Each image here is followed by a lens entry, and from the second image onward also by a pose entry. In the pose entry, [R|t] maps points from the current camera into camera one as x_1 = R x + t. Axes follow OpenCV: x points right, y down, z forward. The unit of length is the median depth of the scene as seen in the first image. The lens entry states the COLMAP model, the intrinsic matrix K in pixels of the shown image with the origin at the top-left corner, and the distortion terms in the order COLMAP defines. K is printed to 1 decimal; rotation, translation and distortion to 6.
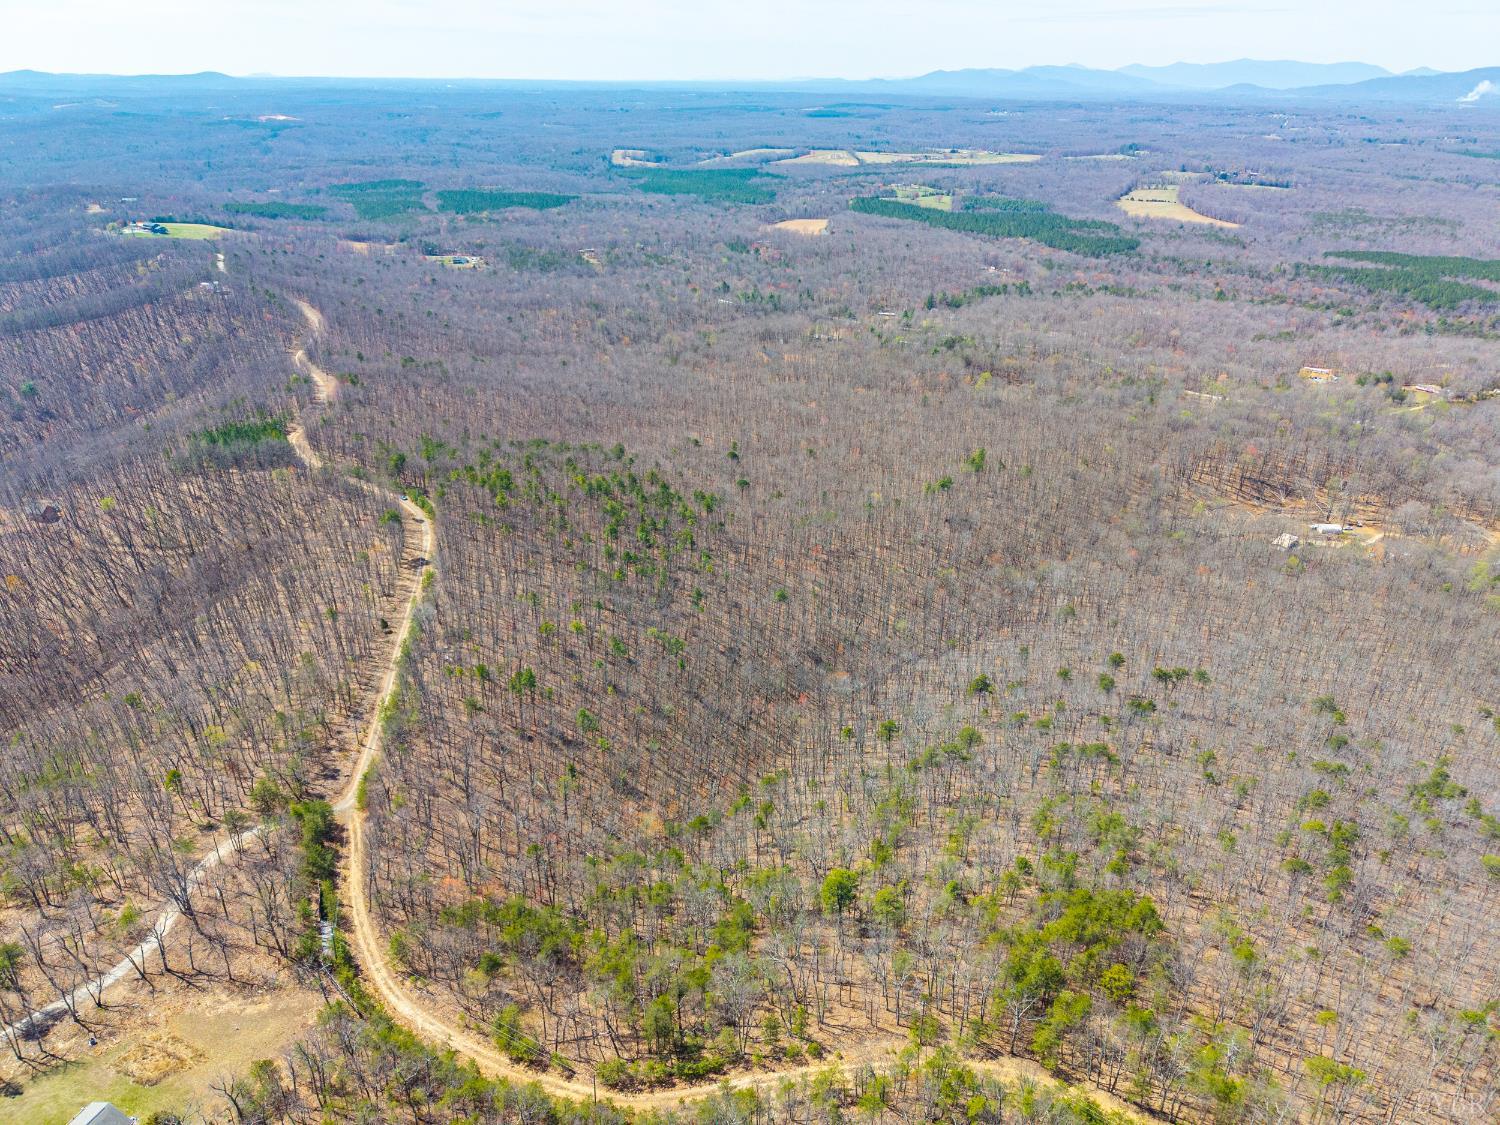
lens RADIAL K [[1004.6, 0, 750.4], [0, 1004.6, 557.2], [0, 0, 1]] dist [0.009561, -0.007790]
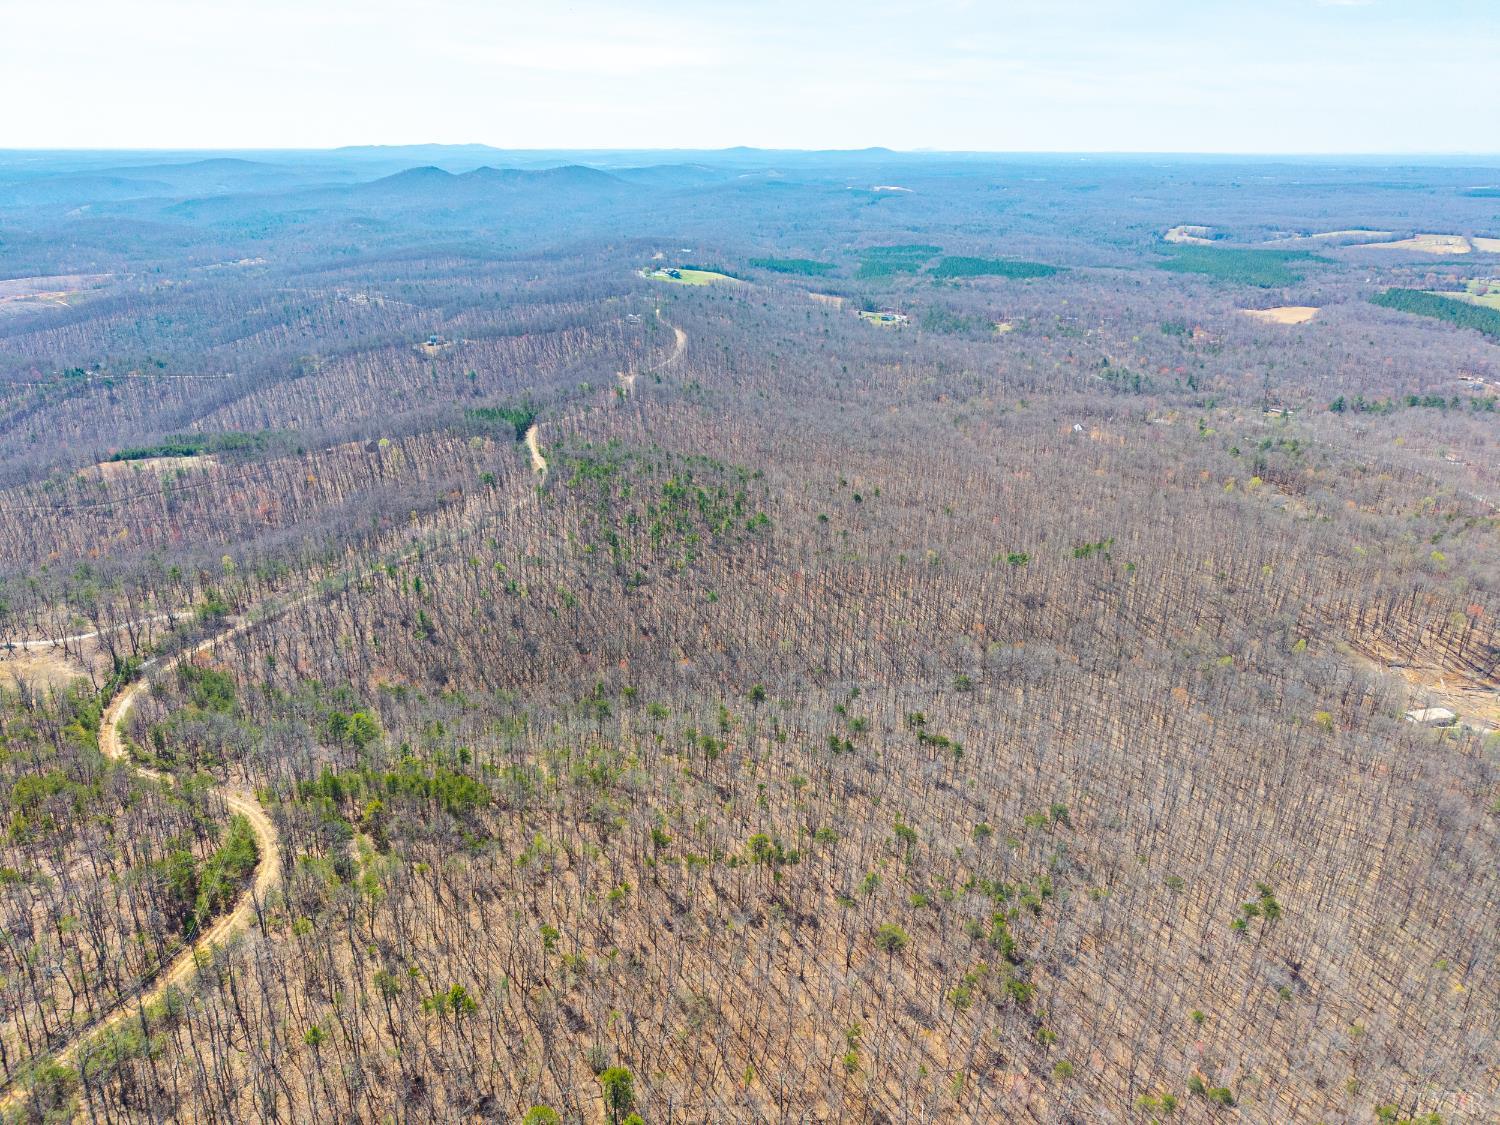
lens RADIAL K [[1004.6, 0, 751.1], [0, 1004.6, 567.2], [0, 0, 1]] dist [0.009561, -0.007790]
pose [[0.837331, 0.207272, -0.505881, 0.172009], [-0.233649, 0.972252, 0.011622, -0.005238], [0.494253, 0.108467, 0.862525, 0.003241]]
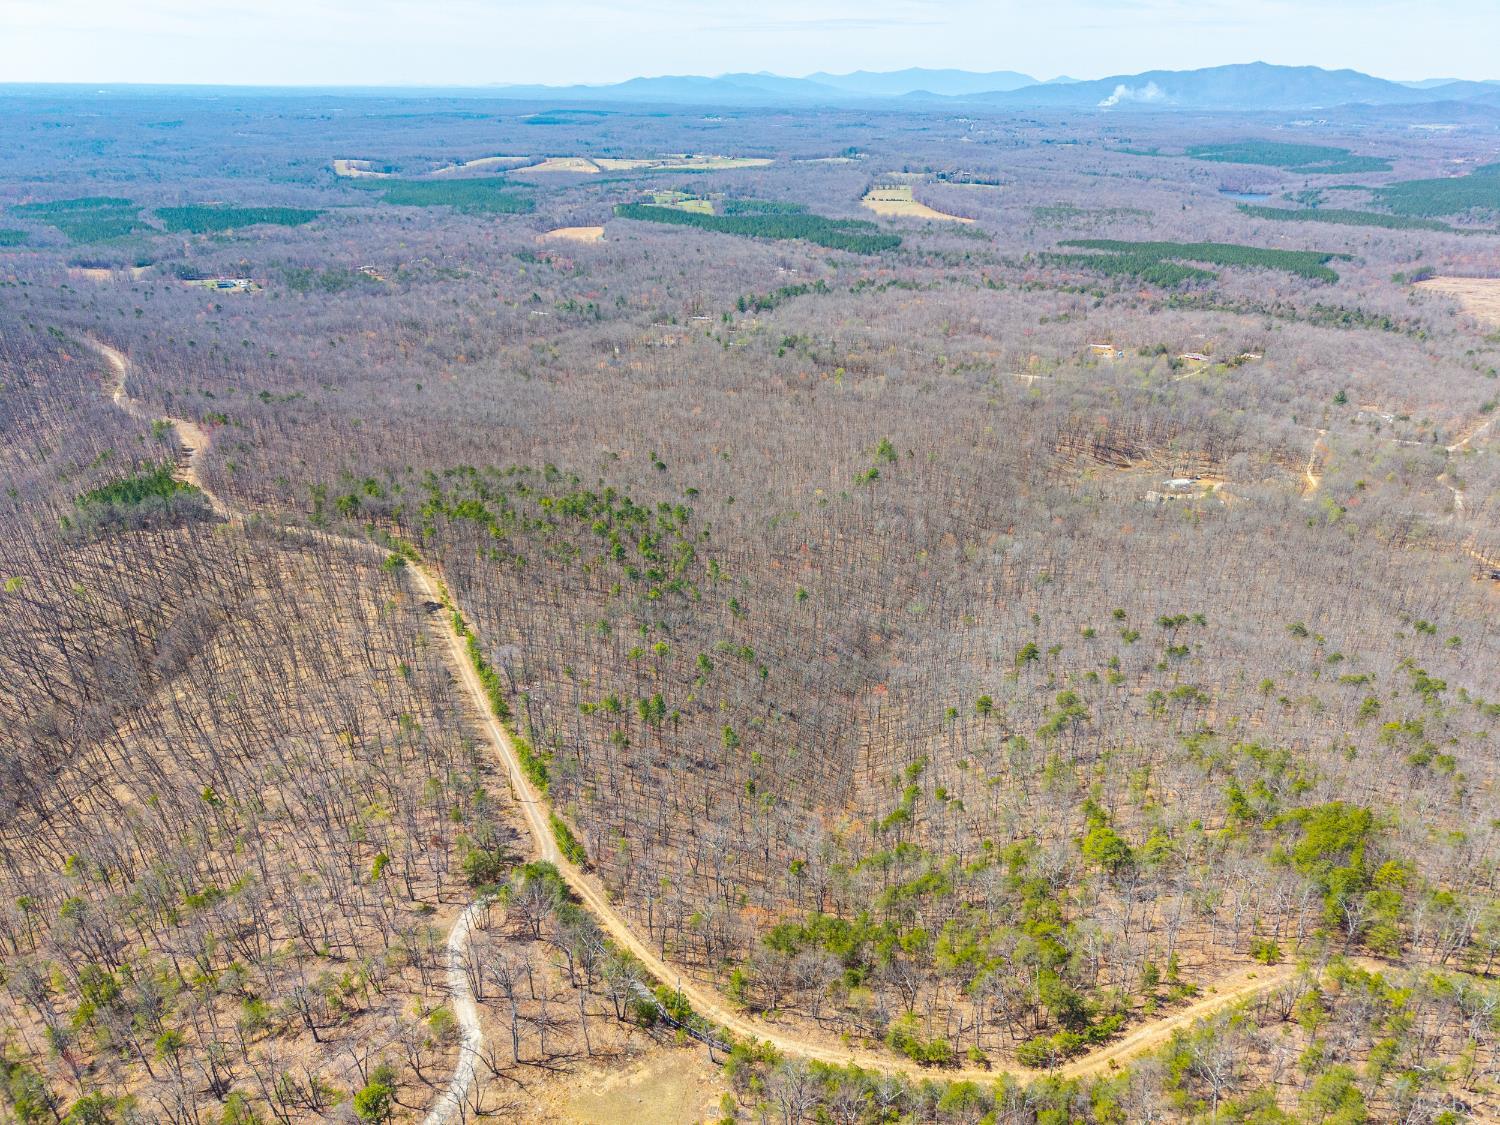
lens RADIAL K [[1004.6, 0, 745.6], [0, 1004.6, 556.1], [0, 0, 1]] dist [0.009561, -0.007790]
pose [[0.964418, -0.110553, 0.240157, -0.069849], [0.112024, 0.993677, 0.007562, -0.004066], [-0.239475, 0.019611, 0.970704, 0.006384]]
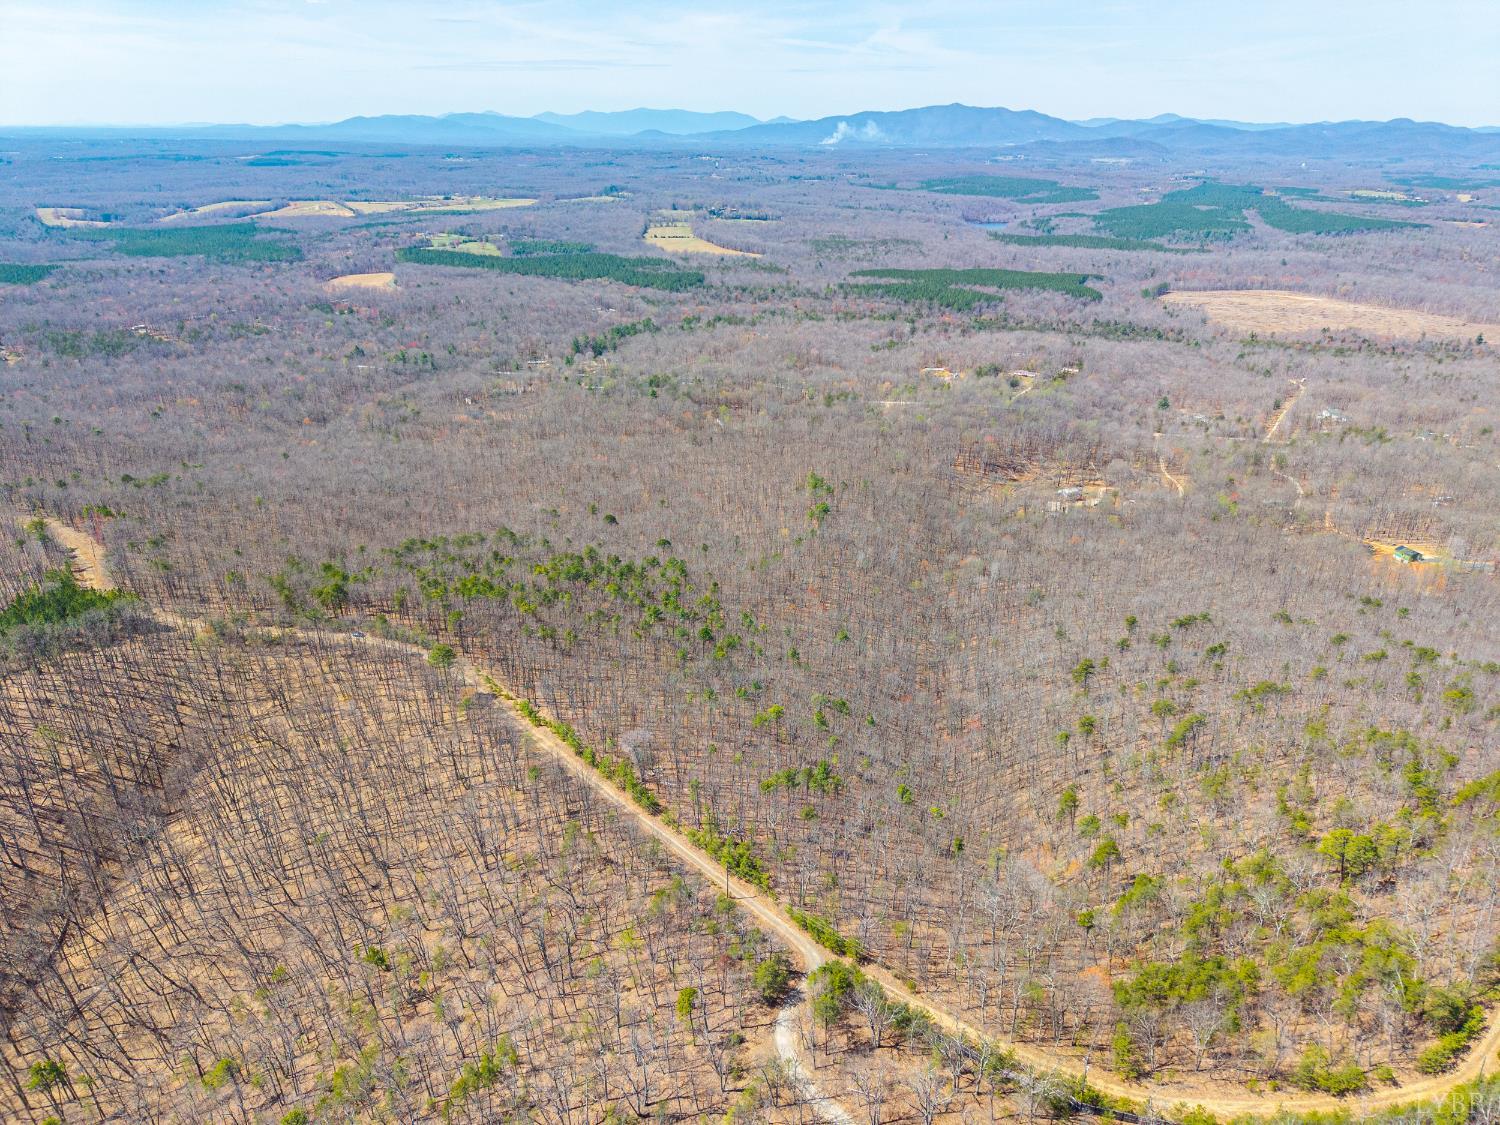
lens RADIAL K [[1004.6, 0, 743.2], [0, 1004.6, 563.7], [0, 0, 1]] dist [0.009561, -0.007790]
pose [[0.870852, -0.196475, 0.450571, -0.129956], [0.211127, 0.977291, 0.018094, -0.019308], [-0.443894, 0.079370, 0.892557, 0.038098]]
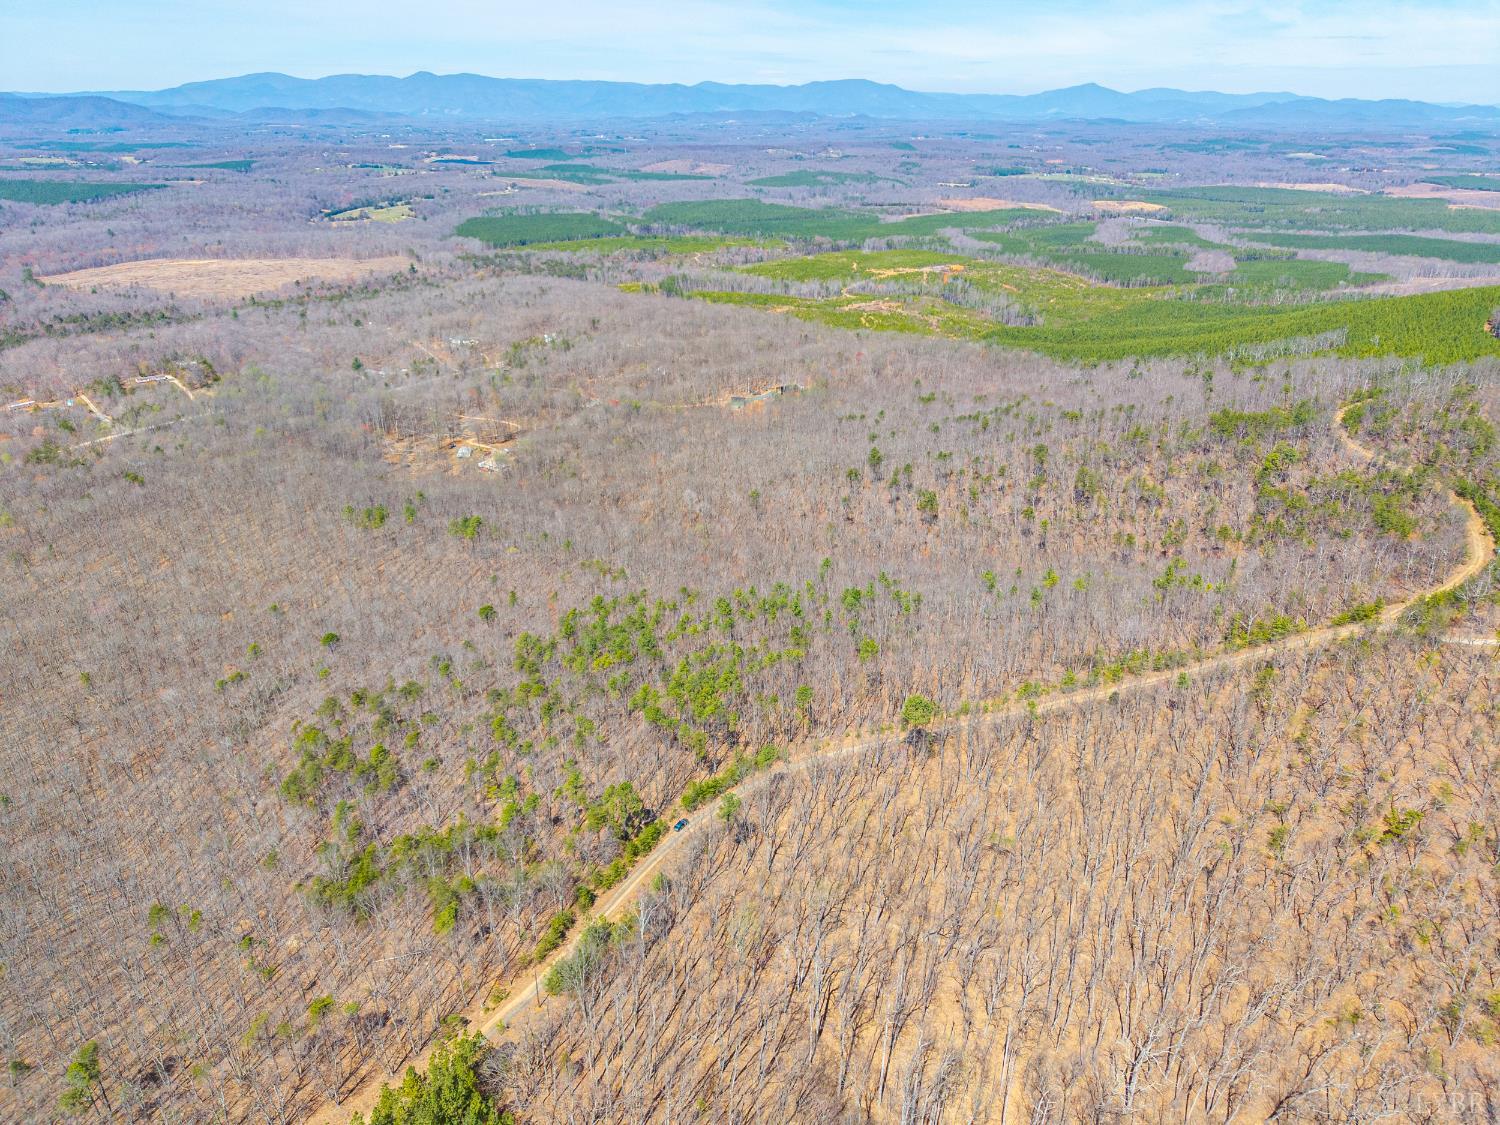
lens RADIAL K [[1004.6, 0, 760.0], [0, 1004.6, 566.0], [0, 0, 1]] dist [0.009561, -0.007790]
pose [[-0.144456, -0.421776, 0.895119, -0.233391], [0.423433, 0.791249, 0.441168, -0.117860], [-0.894336, 0.442753, 0.064293, 0.262631]]
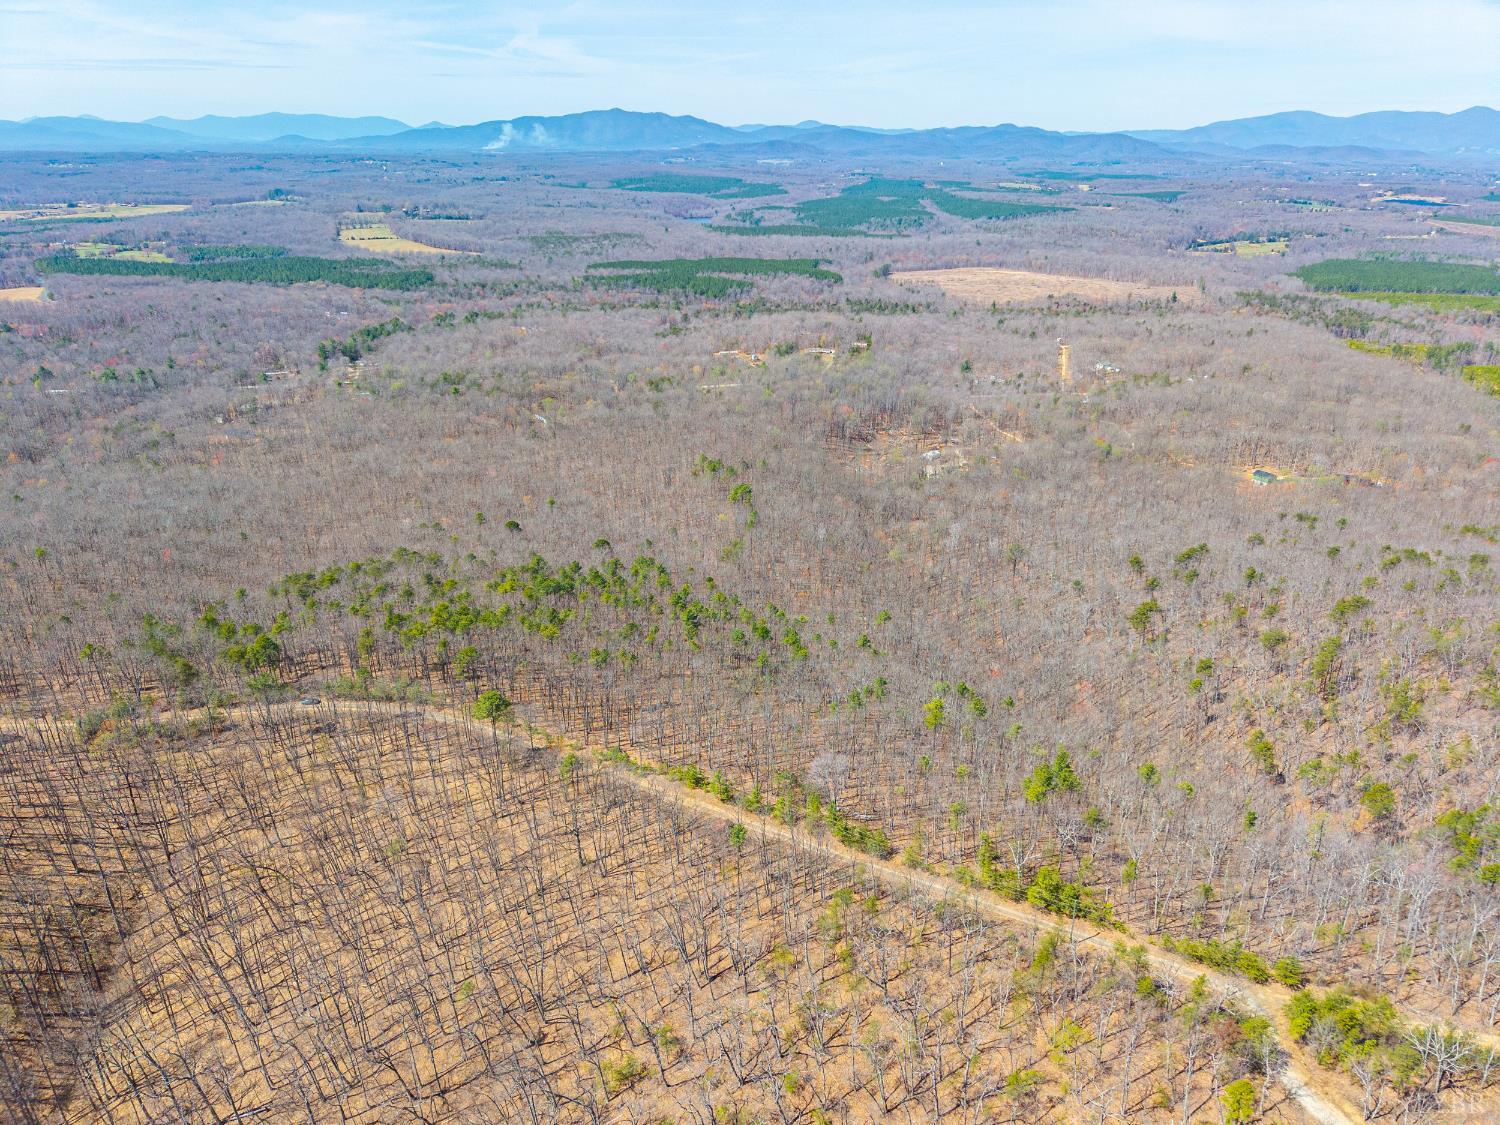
lens RADIAL K [[1004.6, 0, 742.4], [0, 1004.6, 578.8], [0, 0, 1]] dist [0.009561, -0.007790]
pose [[0.678286, -0.299373, 0.671047, -0.166193], [0.317229, 0.943054, 0.100071, -0.031719], [-0.662793, 0.144999, 0.734630, 0.114552]]
